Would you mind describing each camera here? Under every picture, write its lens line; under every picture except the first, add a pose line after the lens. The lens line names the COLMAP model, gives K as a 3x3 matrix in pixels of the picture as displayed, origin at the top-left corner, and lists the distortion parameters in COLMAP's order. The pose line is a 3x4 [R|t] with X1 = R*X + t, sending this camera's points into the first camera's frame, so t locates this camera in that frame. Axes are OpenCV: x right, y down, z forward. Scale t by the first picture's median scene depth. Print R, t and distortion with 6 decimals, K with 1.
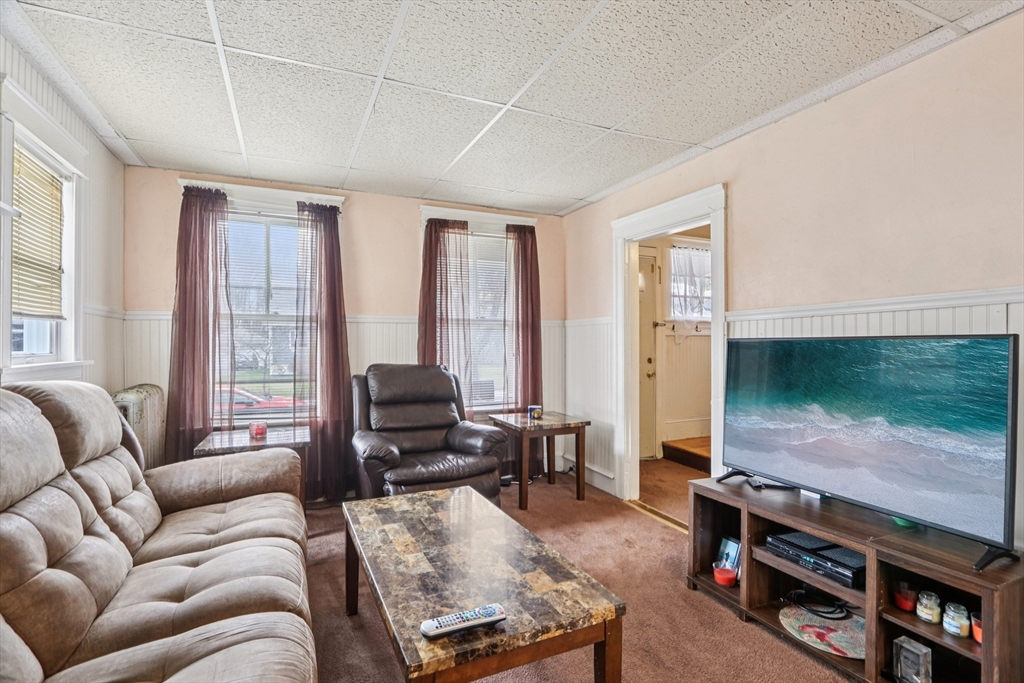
lens RADIAL K [[484.0, 0, 509.5], [0, 484.0, 343.0], [0, 0, 1]] dist [-0.018537, 0.002229]
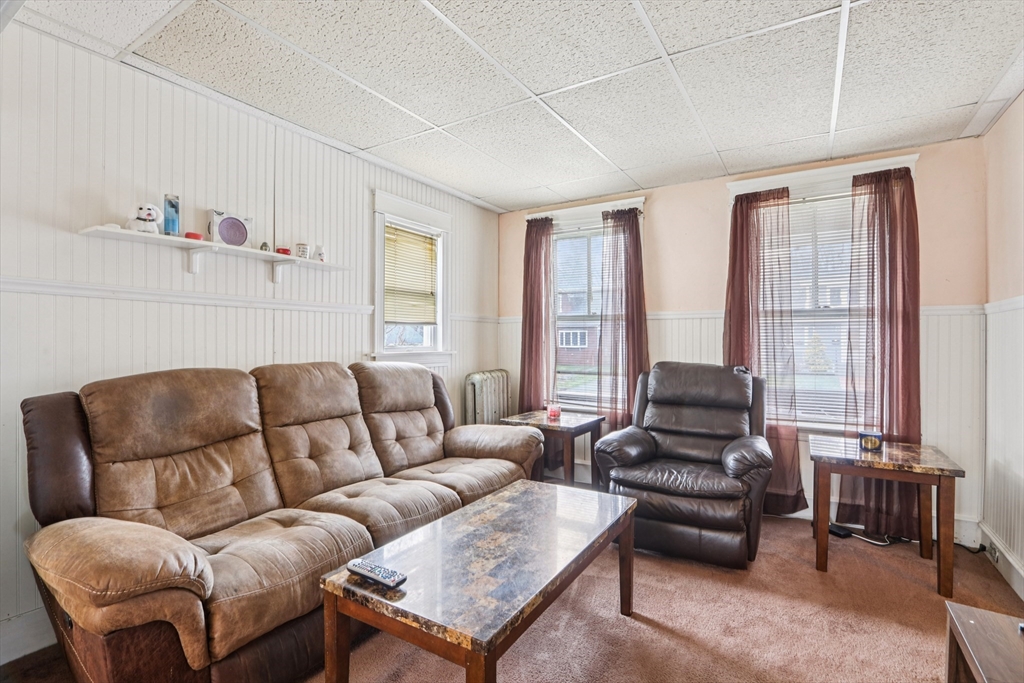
lens RADIAL K [[484.0, 0, 508.1], [0, 484.0, 341.1], [0, 0, 1]] dist [-0.018537, 0.002229]
pose [[0.546235, 0.004814, -0.837618, 0.390279], [-0.002518, 0.999988, 0.004105, -0.001334], [0.837628, -0.000133, 0.546241, 0.224001]]
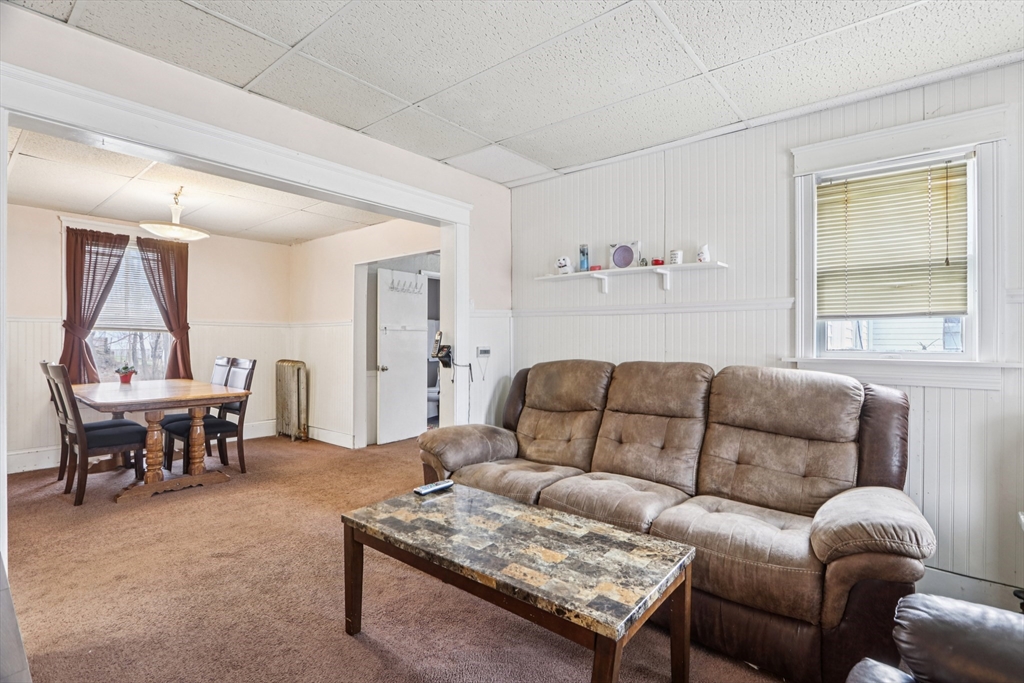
lens RADIAL K [[484.0, 0, 509.9], [0, 484.0, 343.7], [0, 0, 1]] dist [-0.018537, 0.002229]
pose [[-0.900084, 0.003008, -0.435705, 0.166953], [-0.000677, 0.999965, 0.008303, -0.000563], [0.435715, 0.007768, -0.900051, 1.016690]]
